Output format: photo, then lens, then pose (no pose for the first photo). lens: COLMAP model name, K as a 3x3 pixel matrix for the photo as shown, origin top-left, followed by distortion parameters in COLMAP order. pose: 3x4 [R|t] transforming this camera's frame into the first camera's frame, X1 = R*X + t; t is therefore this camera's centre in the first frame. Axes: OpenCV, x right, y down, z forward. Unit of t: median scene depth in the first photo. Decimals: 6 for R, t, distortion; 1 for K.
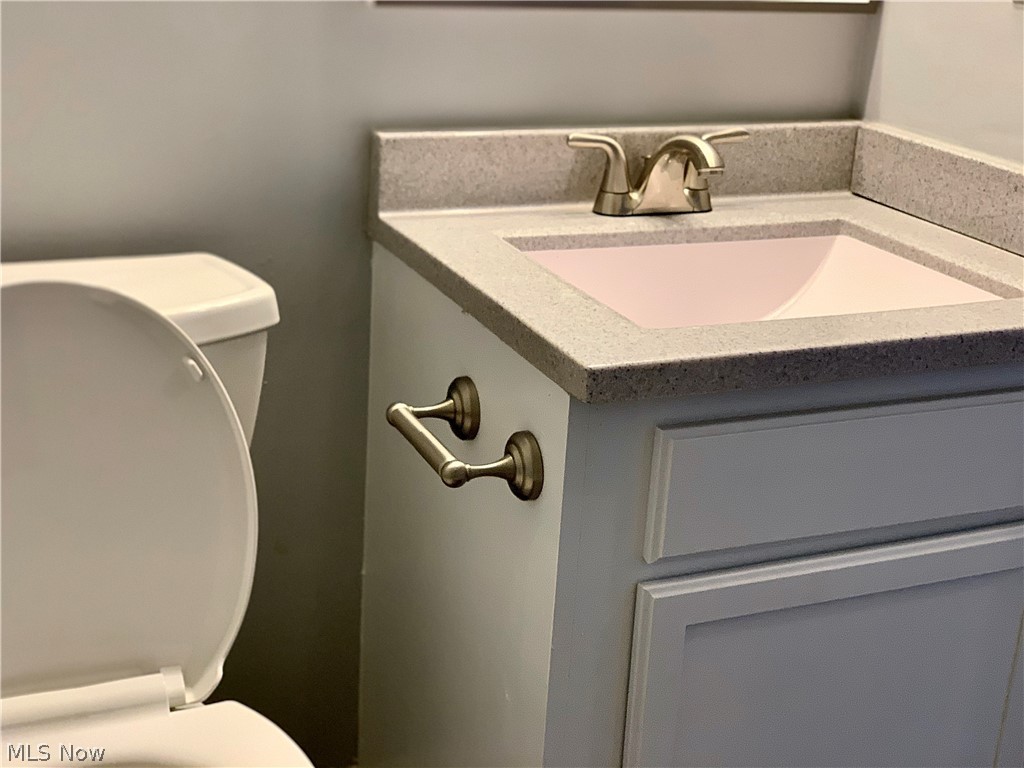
lens RADIAL K [[1536.9, 0, 512.3], [0, 1536.9, 387.9], [0, 0, 1]] dist [-0.029279, 0.000000]
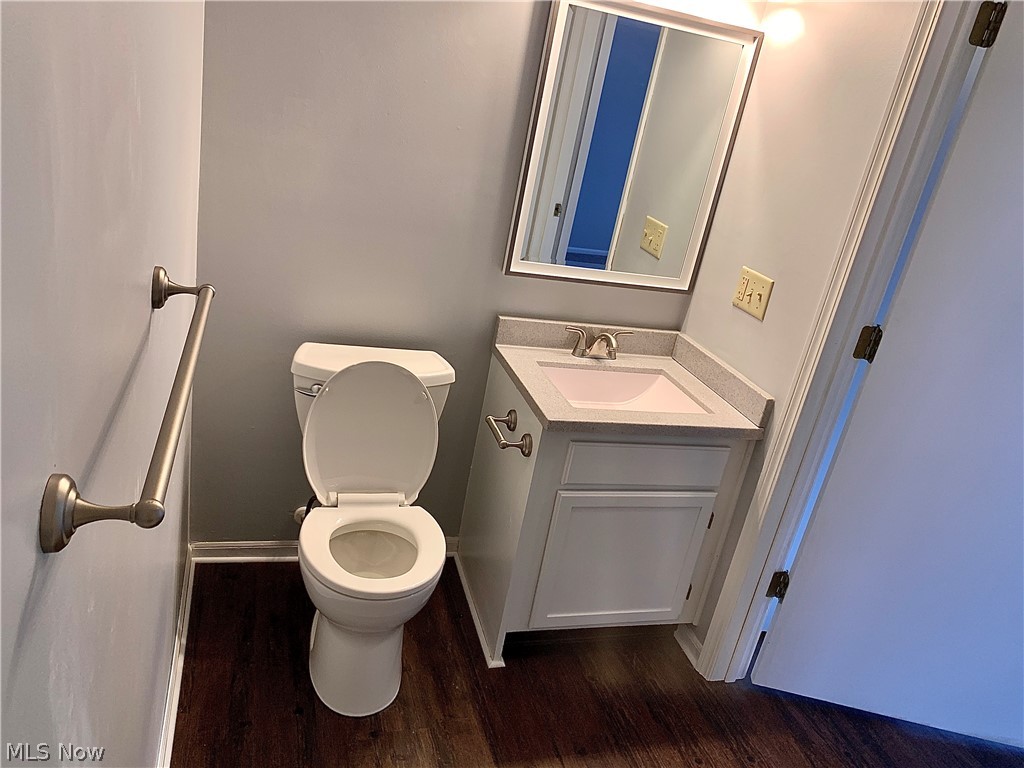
lens RADIAL K [[778.6, 0, 514.0], [0, 778.6, 375.1], [0, 0, 1]] dist [0.066100, -0.002662]
pose [[0.985212, 0.156200, -0.070422, 0.056378], [-0.155357, 0.987706, 0.017325, -0.087140], [0.072262, -0.006128, 0.997367, -0.424704]]
